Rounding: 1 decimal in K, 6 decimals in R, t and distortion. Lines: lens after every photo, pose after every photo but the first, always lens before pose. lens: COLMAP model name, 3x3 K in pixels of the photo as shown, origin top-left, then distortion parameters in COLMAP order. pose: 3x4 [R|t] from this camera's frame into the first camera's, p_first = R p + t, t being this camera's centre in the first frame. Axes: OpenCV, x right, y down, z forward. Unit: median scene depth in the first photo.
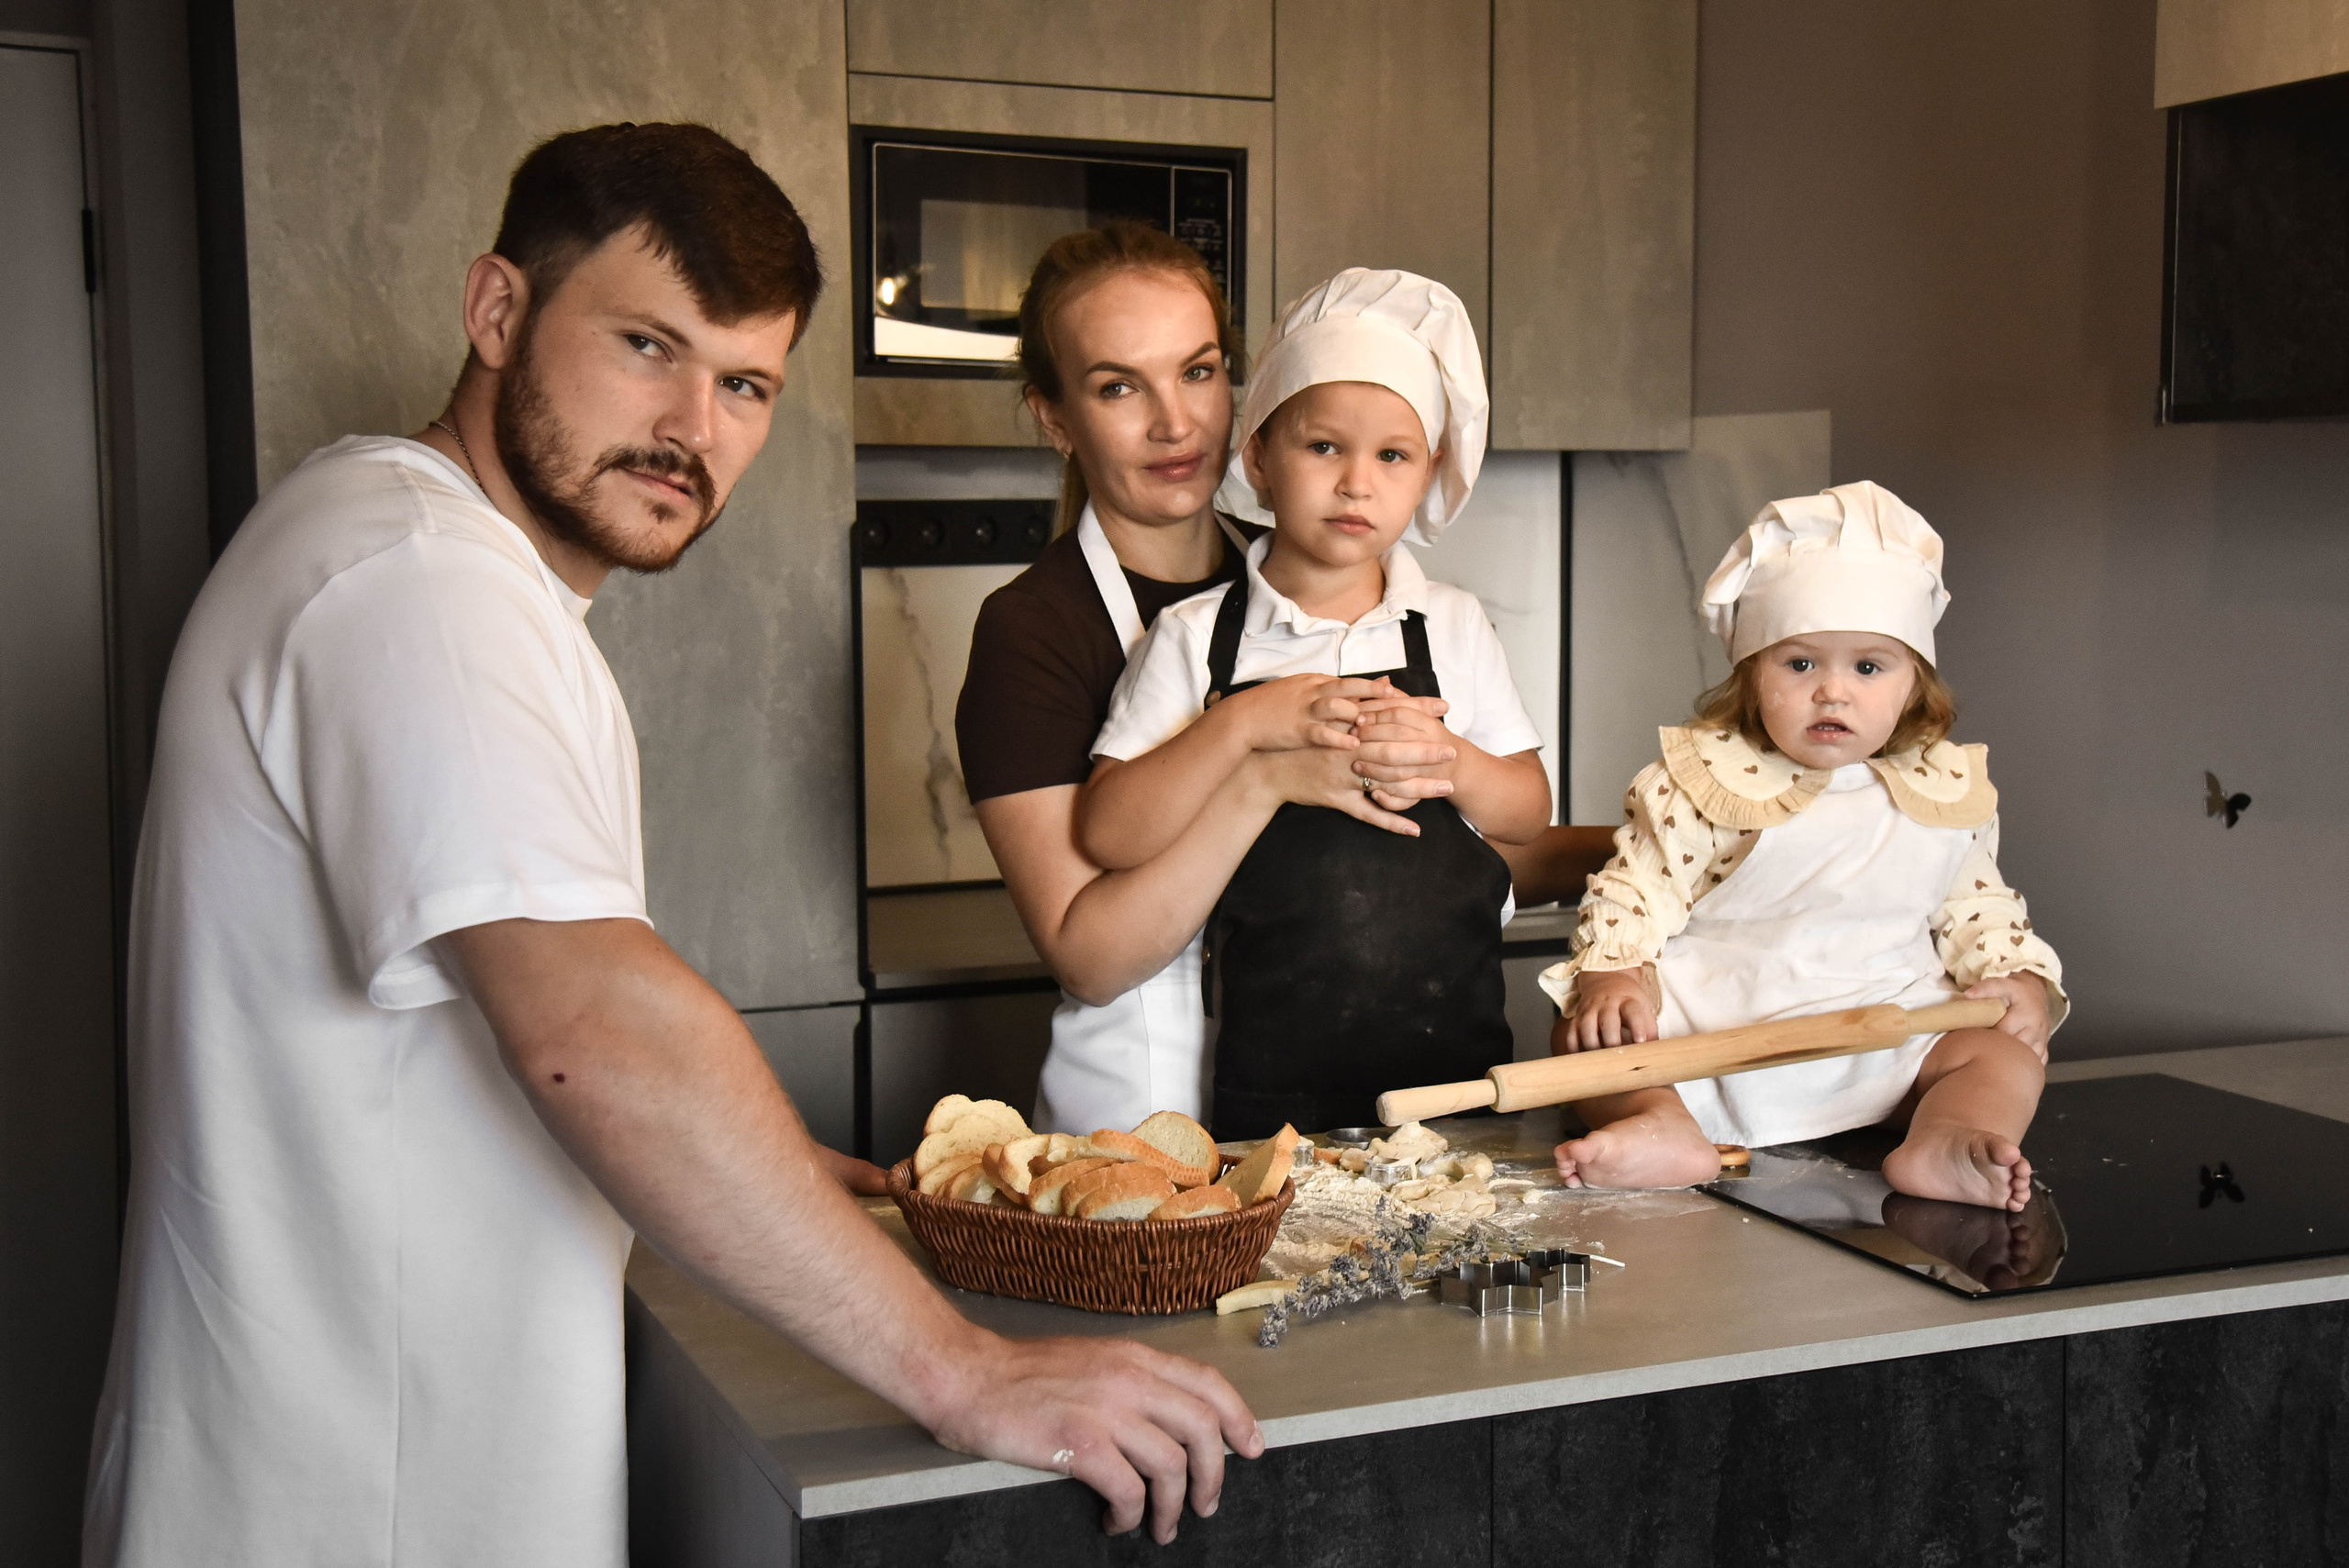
lens RADIAL K [[2917.3, 0, 1286.4], [0, 2917.3, 713.0], [0, 0, 1]] dist [0.101654, 0.045222]
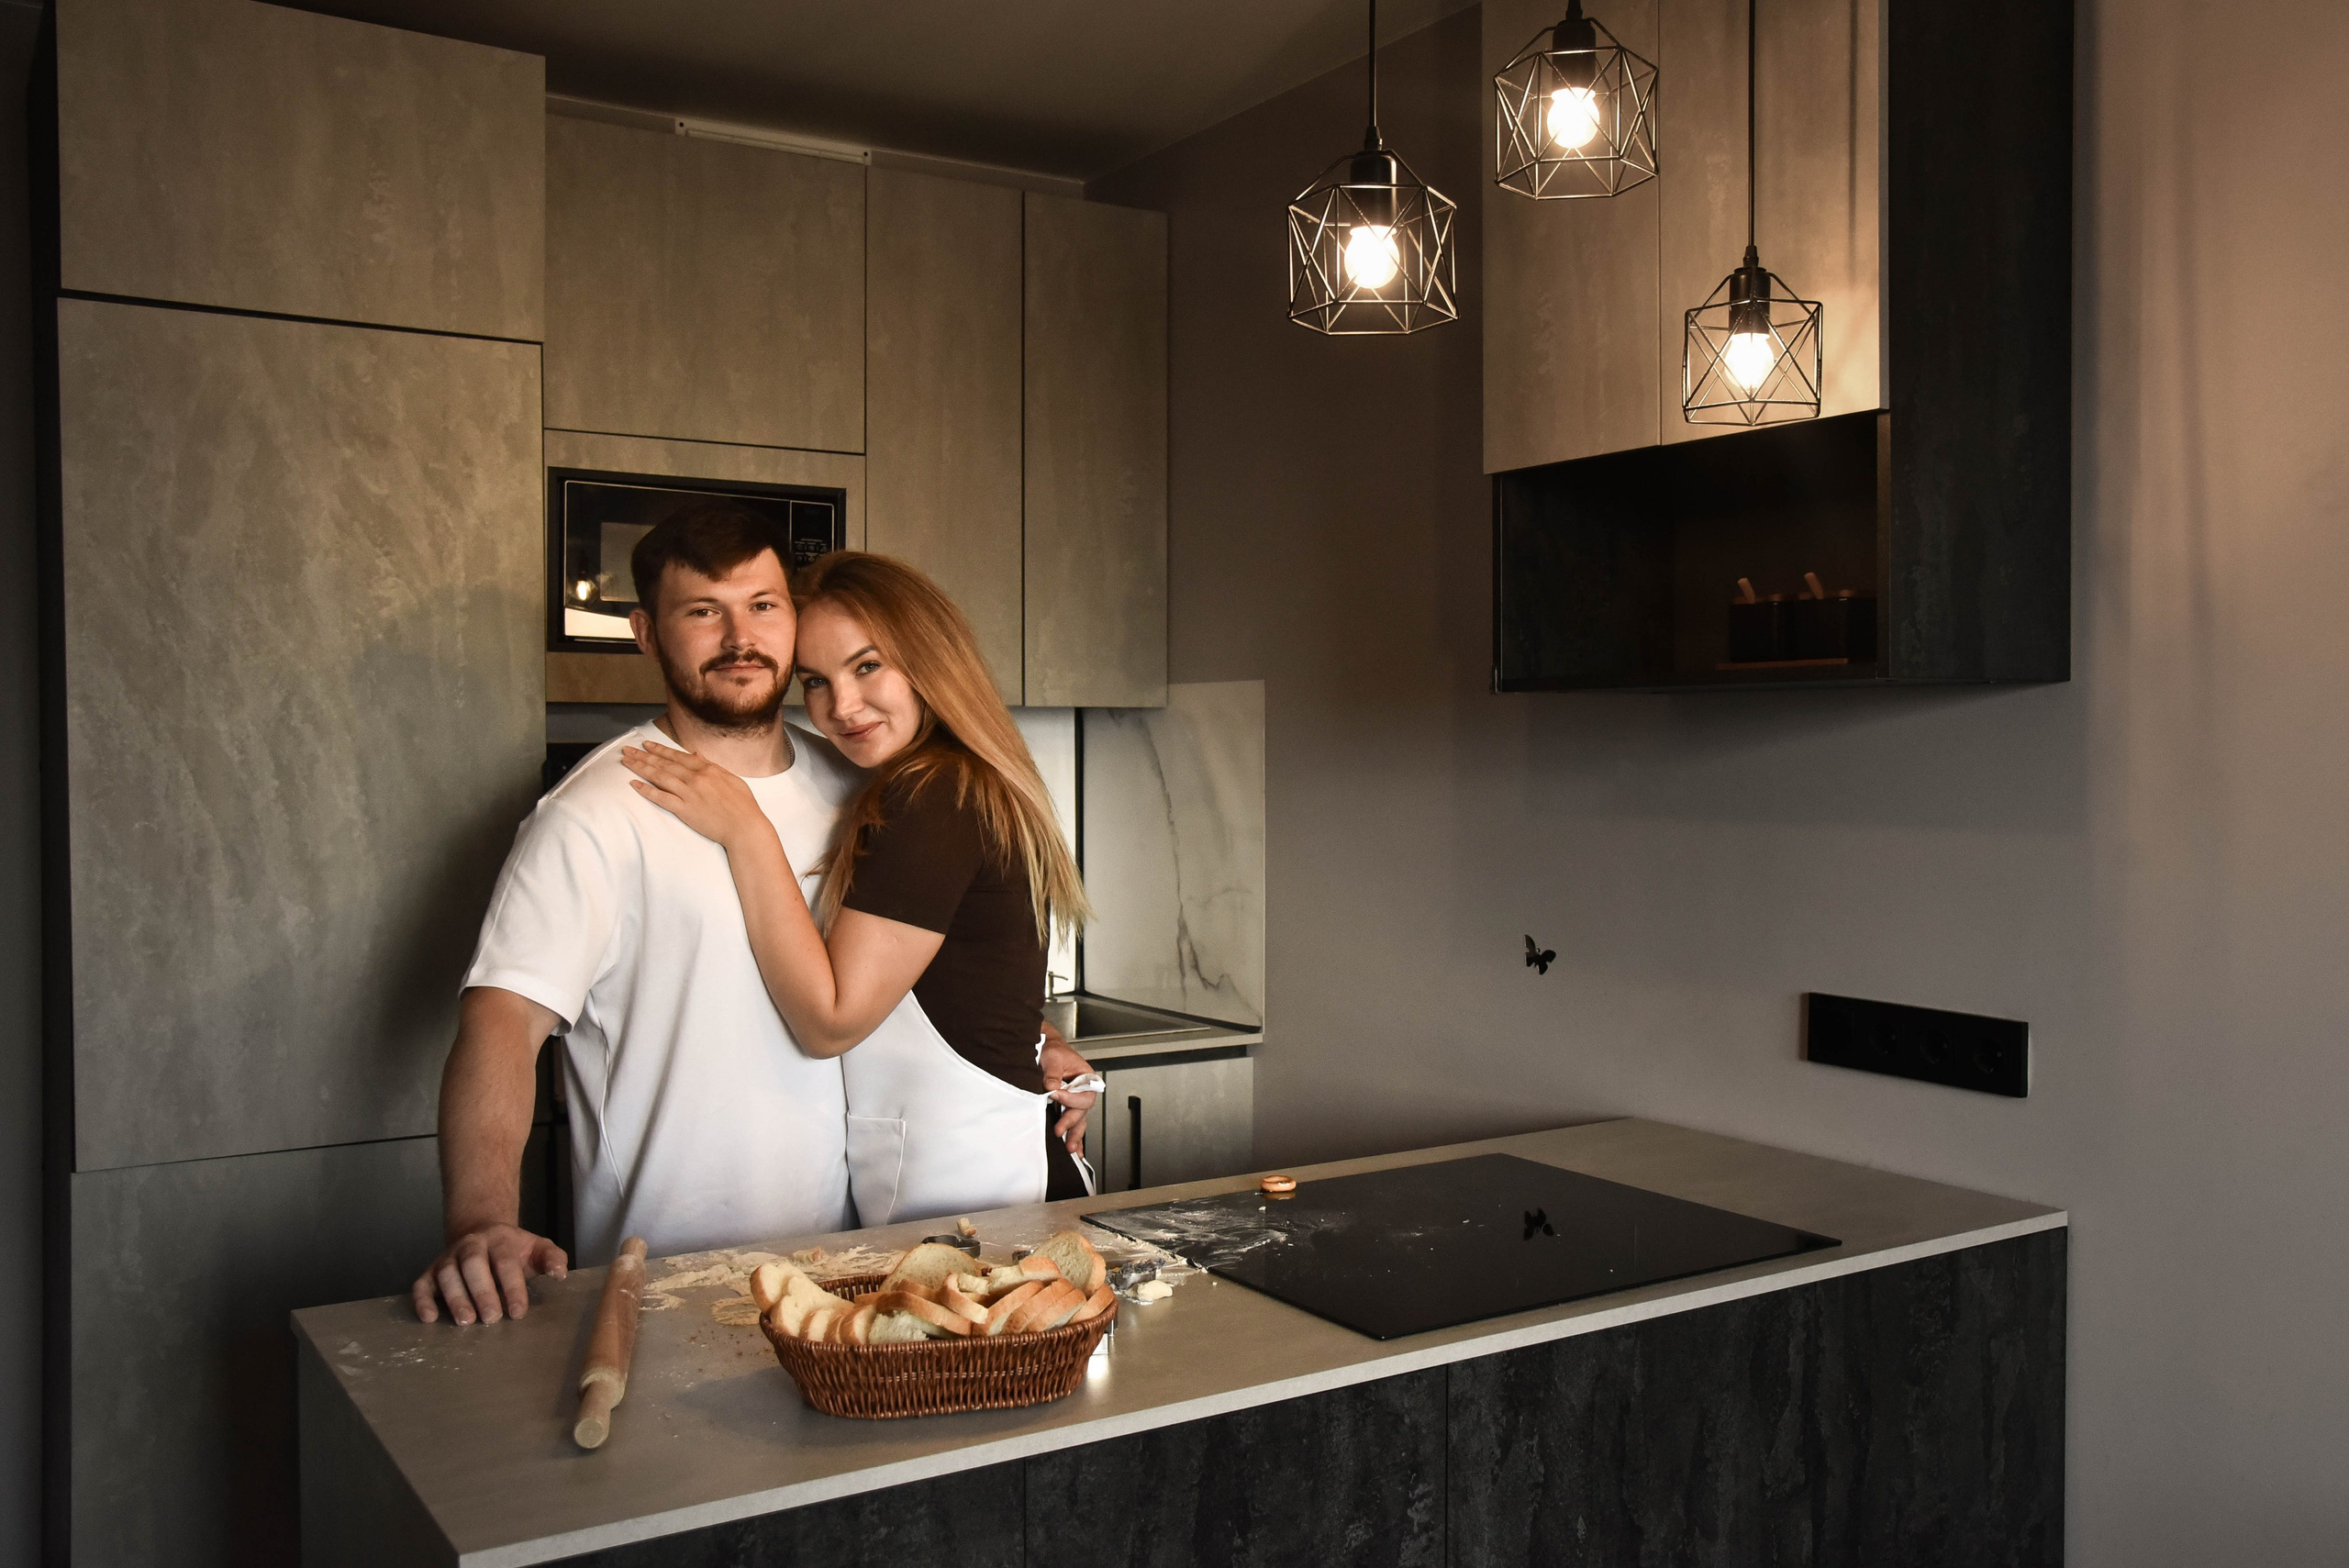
lens RADIAL K [[2012.6, 0, 1205.3], [0, 2012.6, 783.9], [0, 0, 1]] dist [-0.067301, 0.124210]
pose [[0.987734, -0.003194, 0.156110, 0.009582], [0.011082, 0.998703, -0.049685, -0.009162], [-0.155749, 0.050806, 0.986489, 0.083142]]
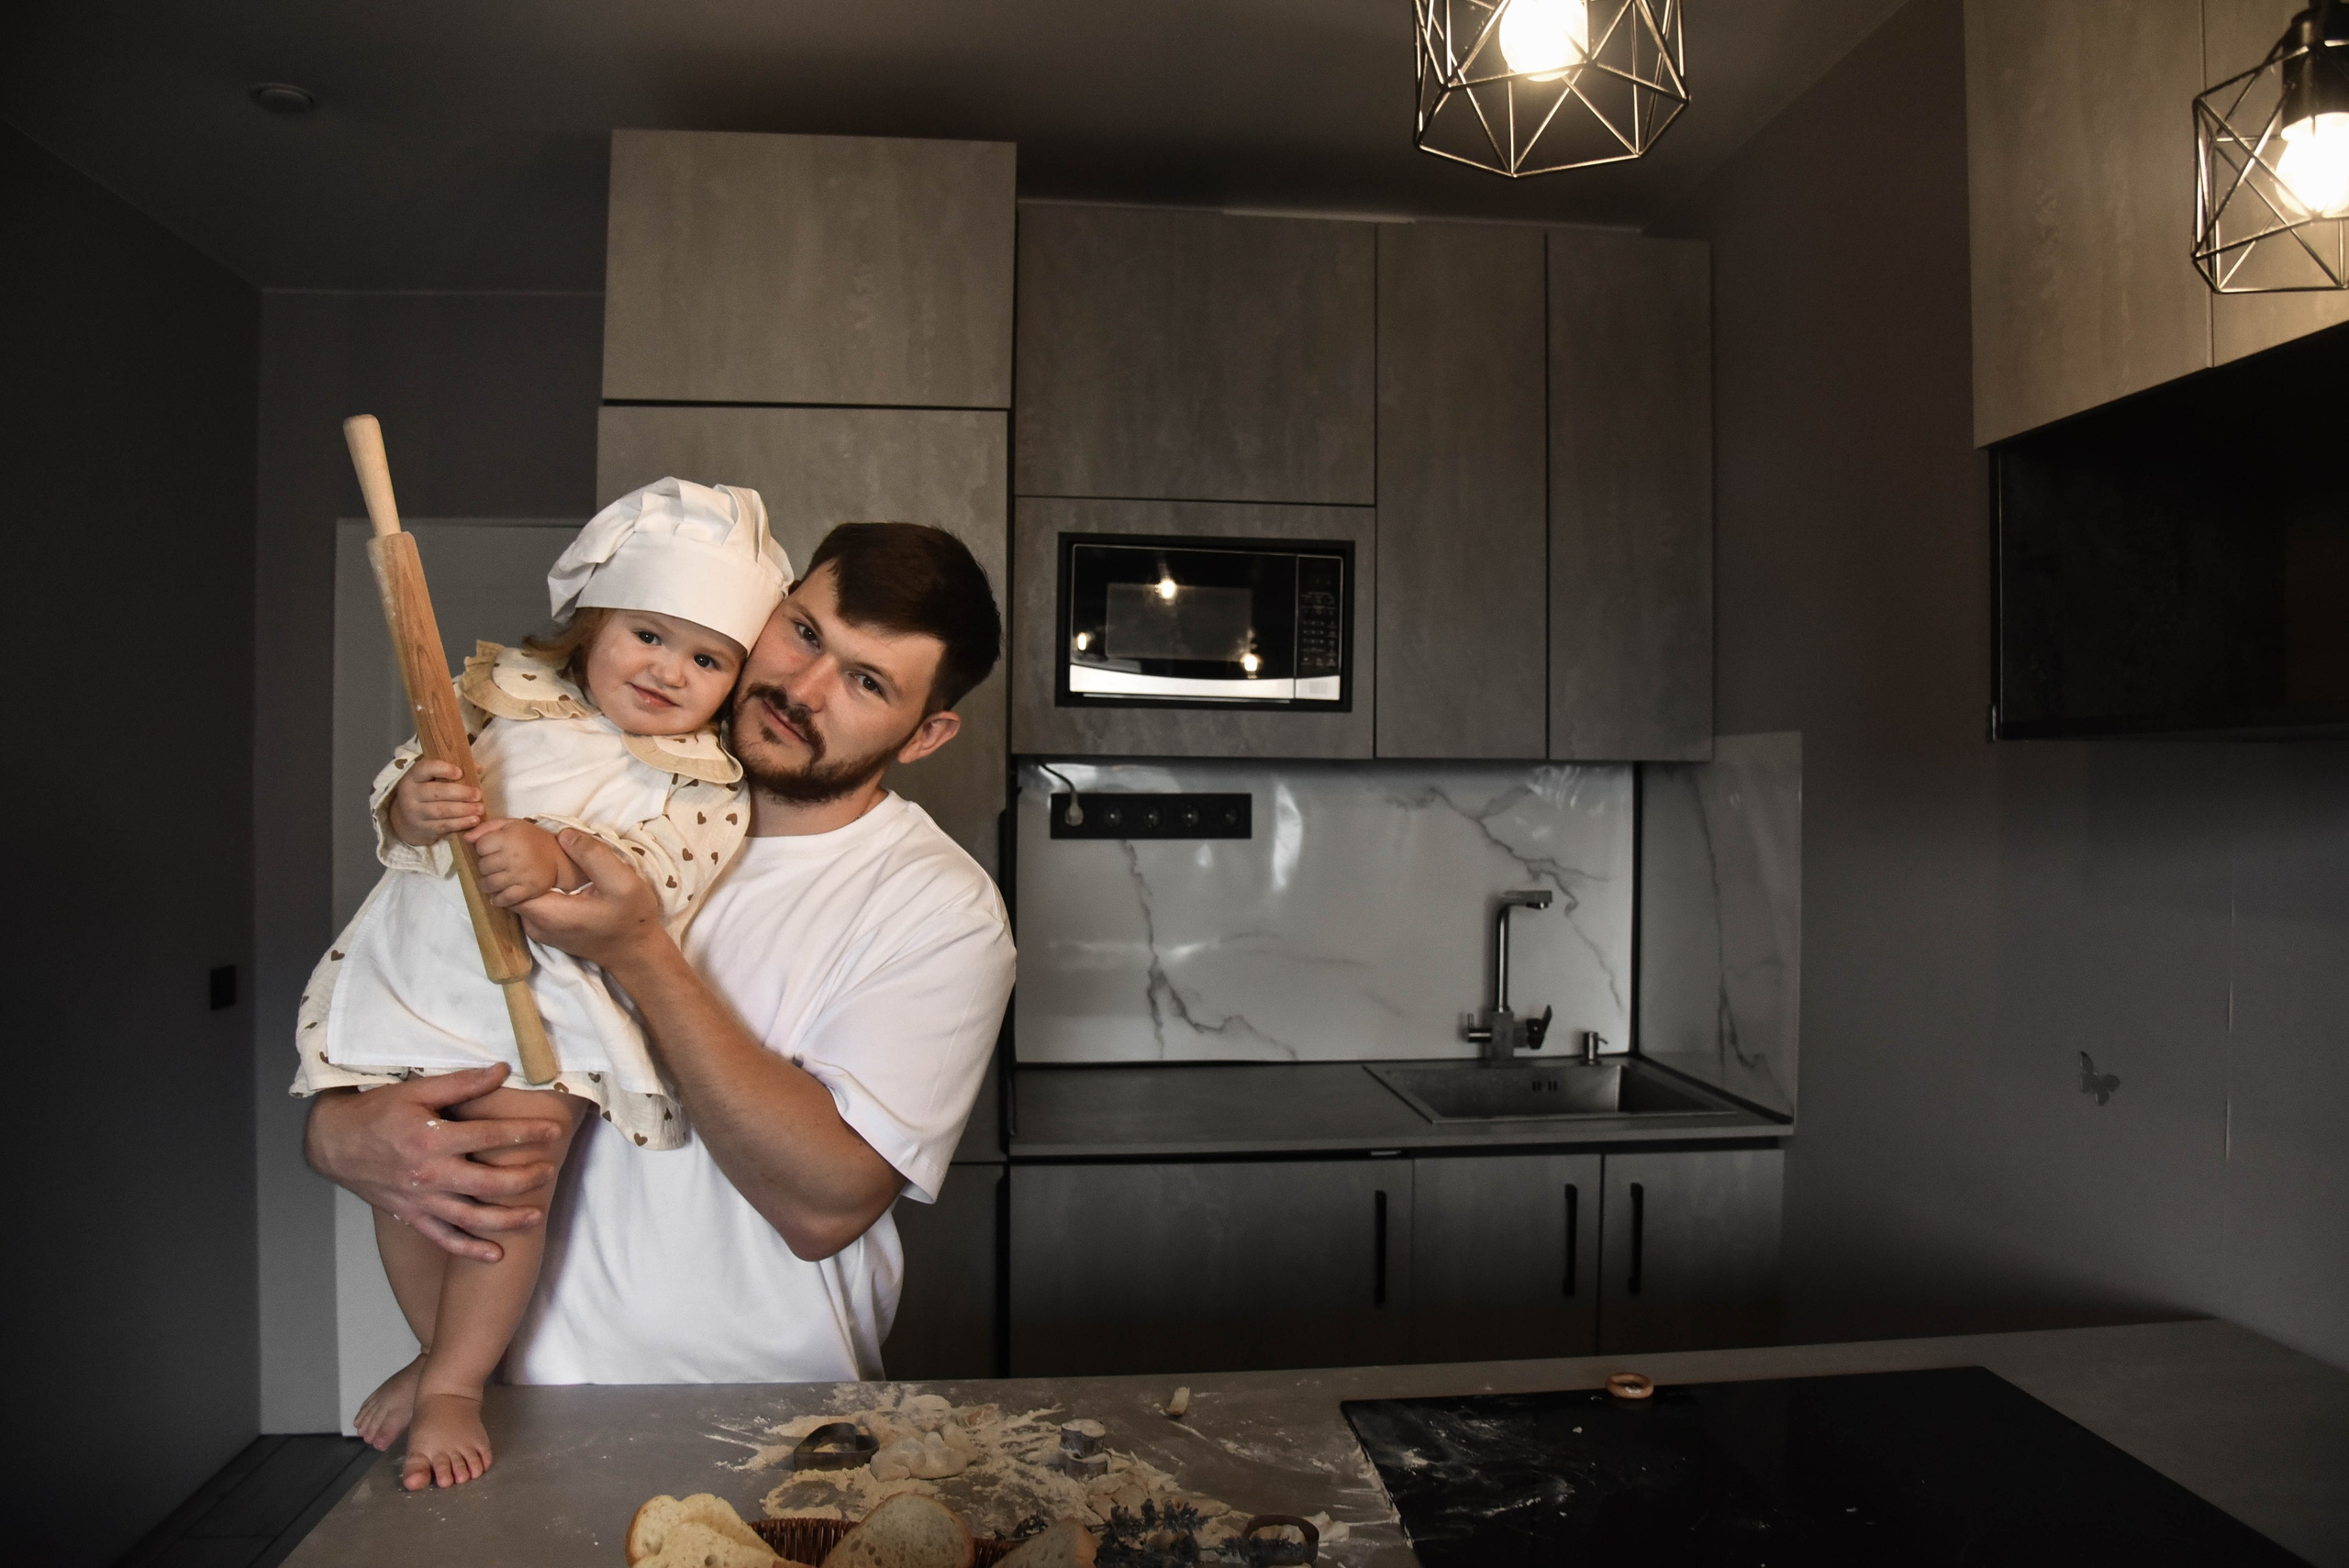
lens RADIAL K [[1574.4, 0, 1174.5], [0, 1574.4, 784.0], [0, 0, 1]] dist [-0.122052, 0.048111]
pose [[0.948896, 0.008298, -0.315481, 0.229237], [-0.031528, 0.997146, -0.068603, -0.043293], [0.314011, 0.075044, 0.946449, 0.473407]]
